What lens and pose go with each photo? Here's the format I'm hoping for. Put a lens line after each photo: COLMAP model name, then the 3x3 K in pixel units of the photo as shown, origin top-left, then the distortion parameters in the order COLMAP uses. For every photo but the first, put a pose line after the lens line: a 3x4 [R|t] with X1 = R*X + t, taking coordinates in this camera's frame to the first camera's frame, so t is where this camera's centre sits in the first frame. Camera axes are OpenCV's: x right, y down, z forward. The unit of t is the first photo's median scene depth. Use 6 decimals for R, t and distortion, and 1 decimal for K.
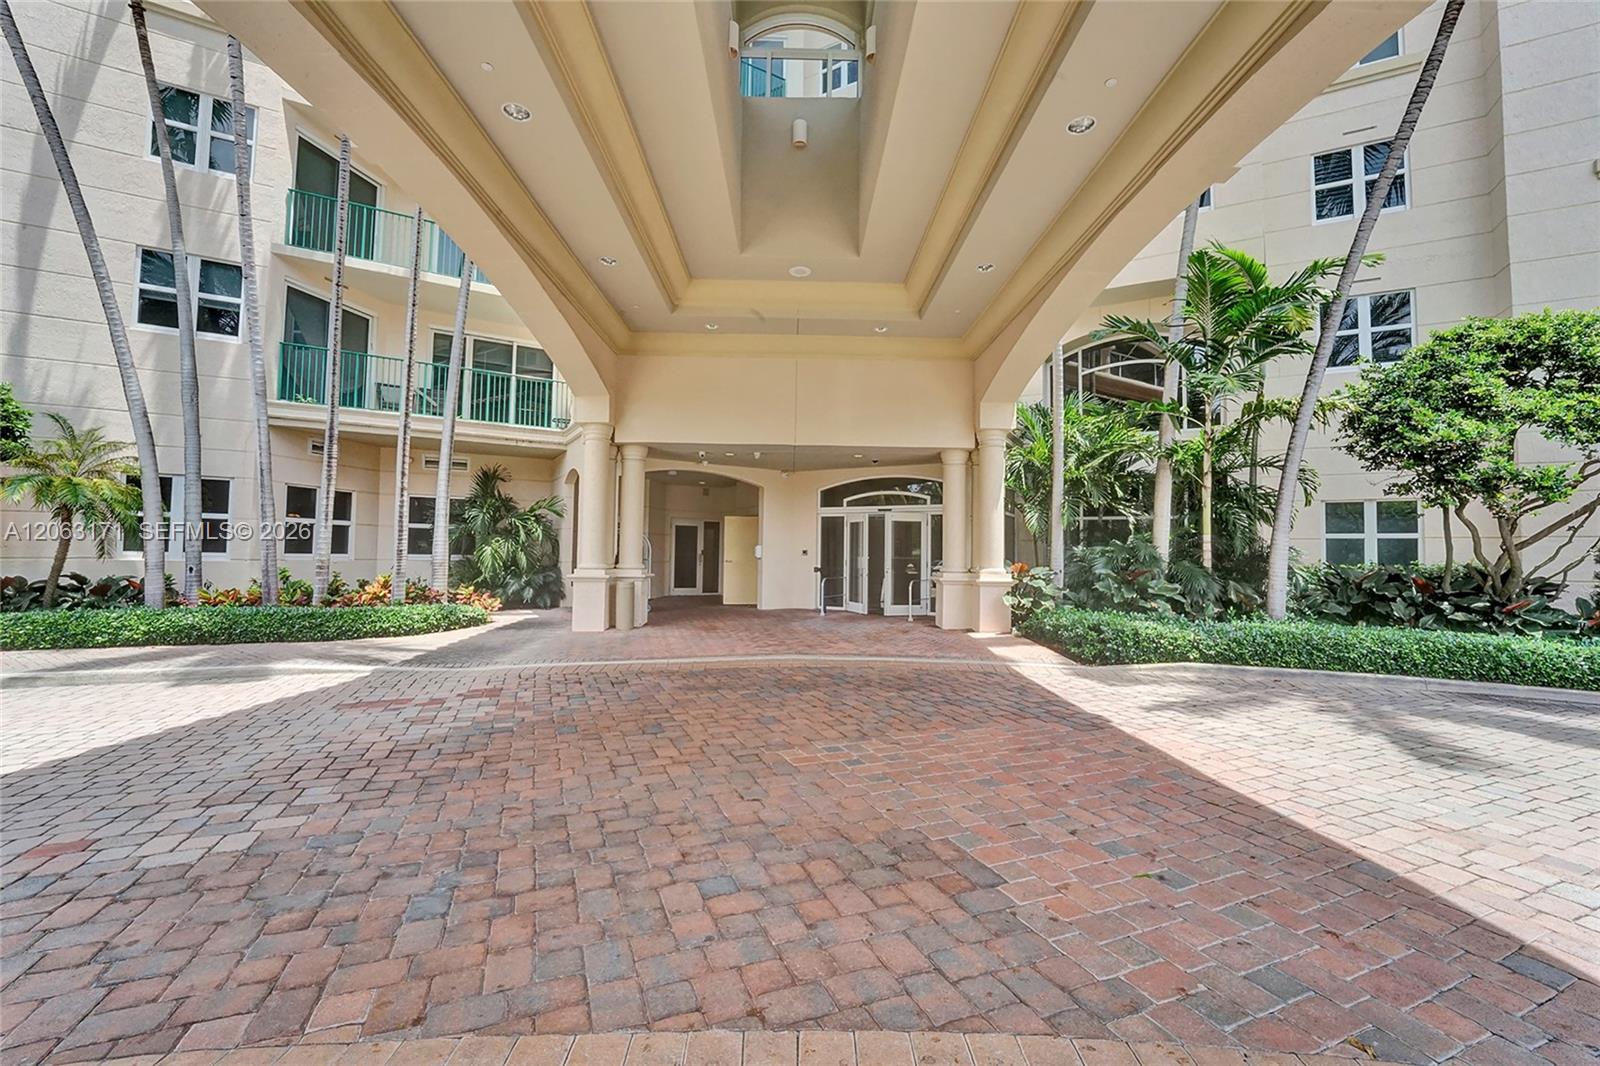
lens RADIAL K [[647.0, 0, 798.6], [0, 647.0, 532.7], [0, 0, 1]] dist [-0.031987, 0.004571]
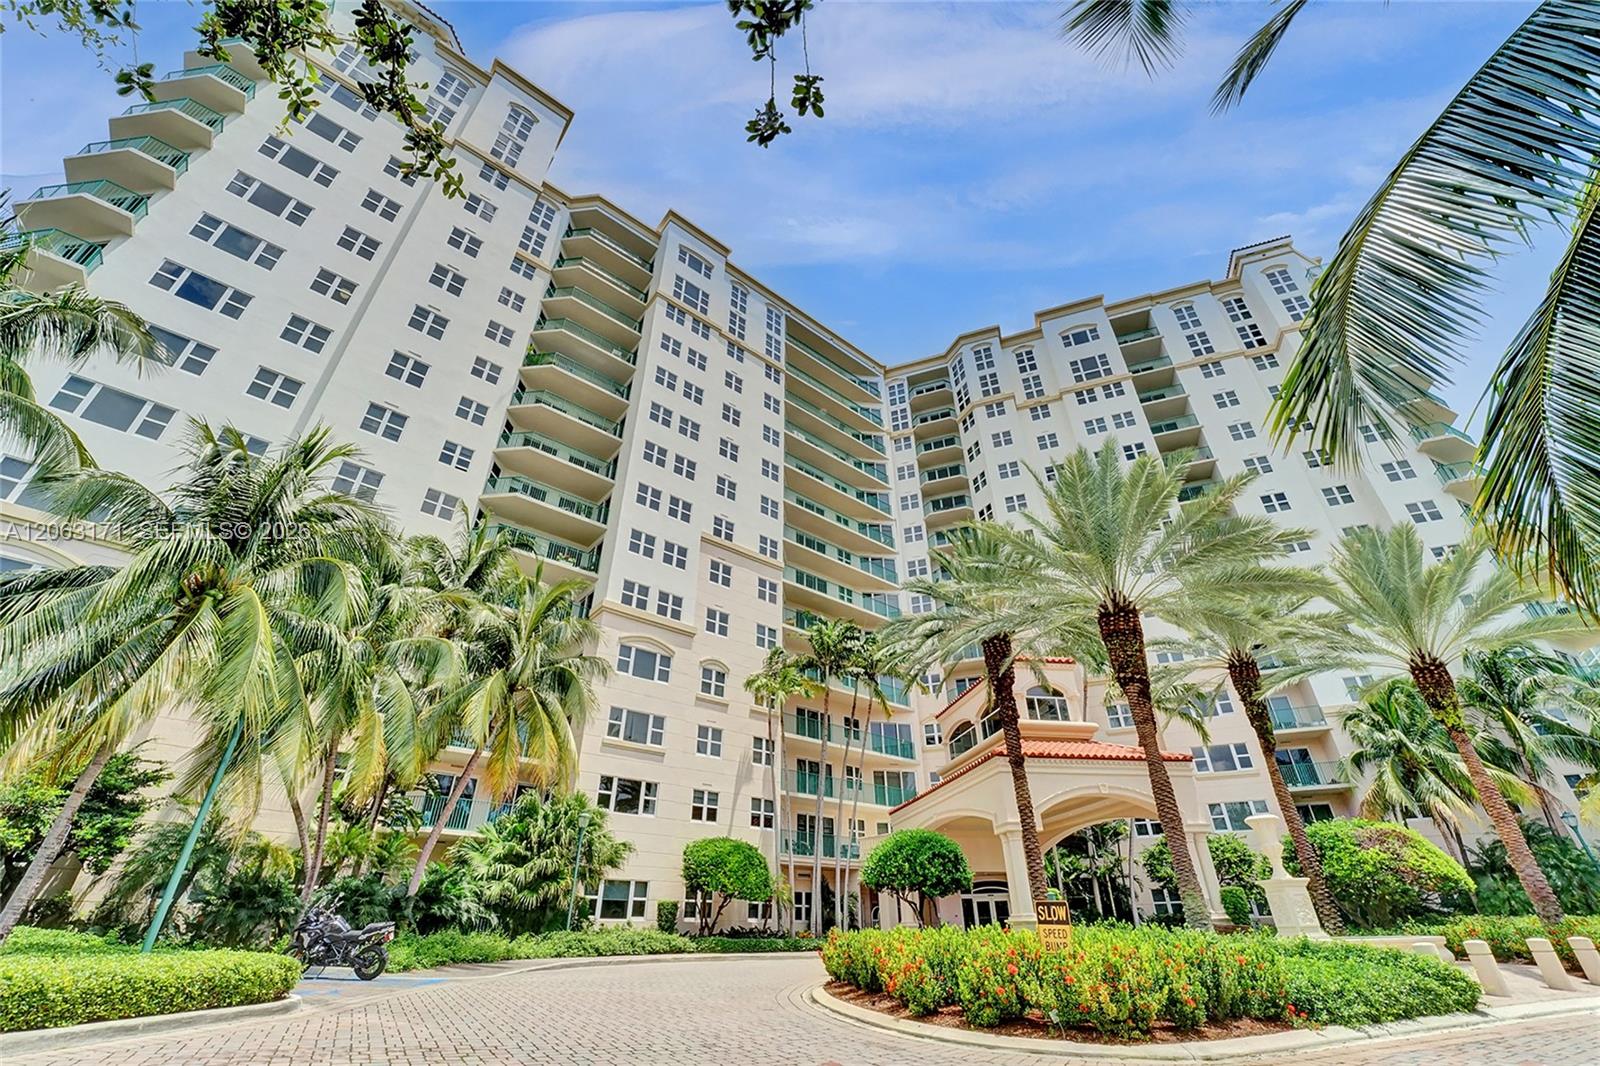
lens RADIAL K [[647.0, 0, 796.0], [0, 647.0, 539.8], [0, 0, 1]] dist [-0.031987, 0.004571]
pose [[0.989738, 0.063101, 0.128203, -1.228300], [0.008475, 0.869710, -0.493489, -0.021232], [-0.142639, 0.489512, 0.860251, -2.034189]]
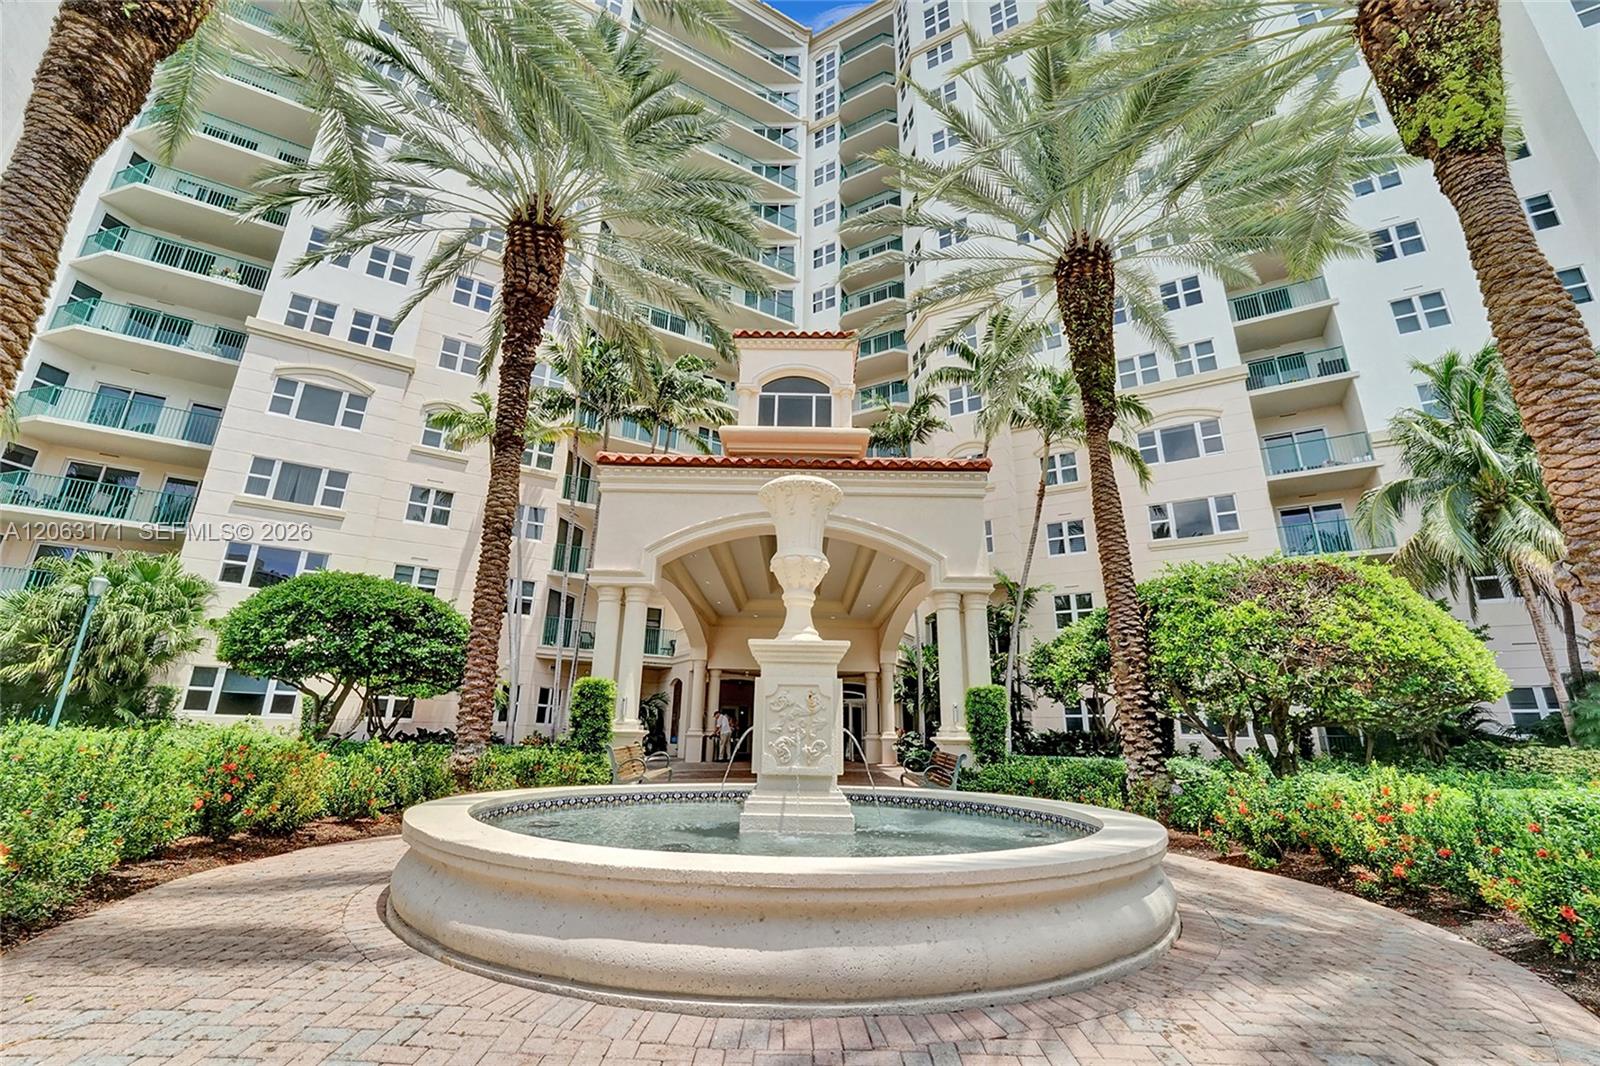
lens RADIAL K [[647.0, 0, 799.0], [0, 647.0, 539.3], [0, 0, 1]] dist [-0.031987, 0.004571]
pose [[0.999897, 0.002518, -0.014147, 0.041109], [-0.006137, 0.965065, -0.261940, 0.002805], [0.012993, 0.262000, 0.964981, -1.132944]]
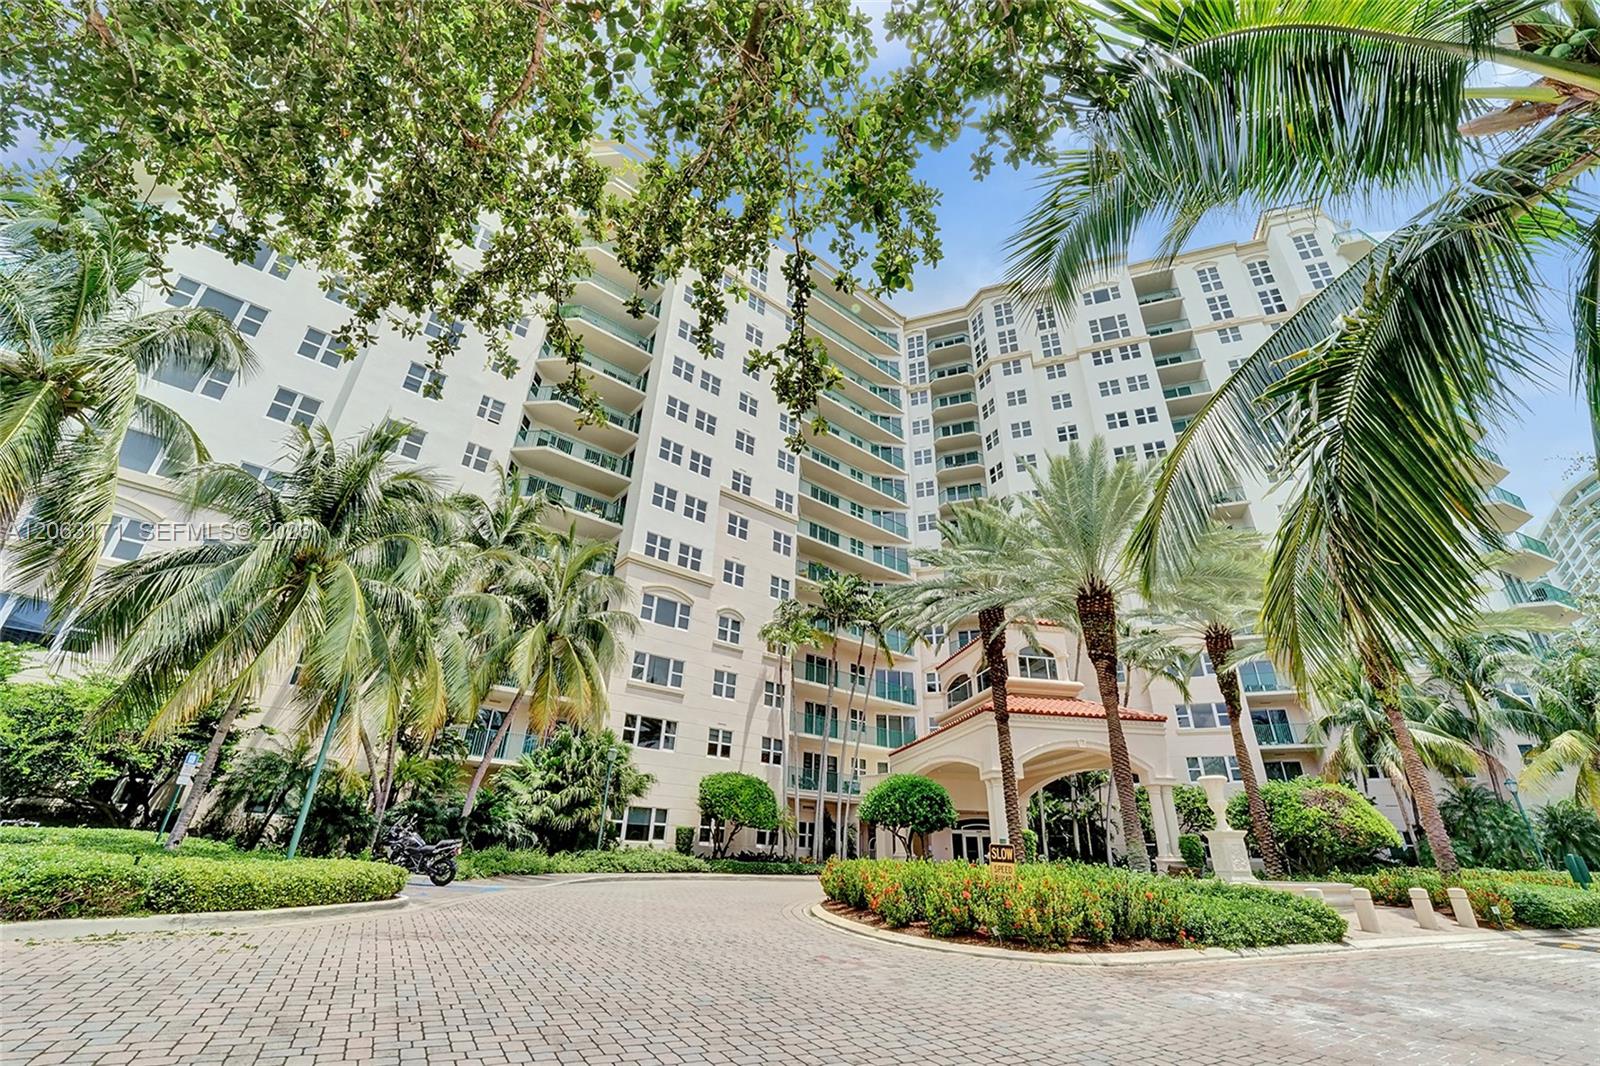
lens RADIAL K [[647.0, 0, 803.8], [0, 647.0, 525.6], [0, 0, 1]] dist [-0.031987, 0.004571]
pose [[0.988713, 0.084737, 0.123560, -1.255442], [-0.024016, 0.903669, -0.427559, -0.032950], [-0.147887, 0.419765, 0.895503, -2.219628]]
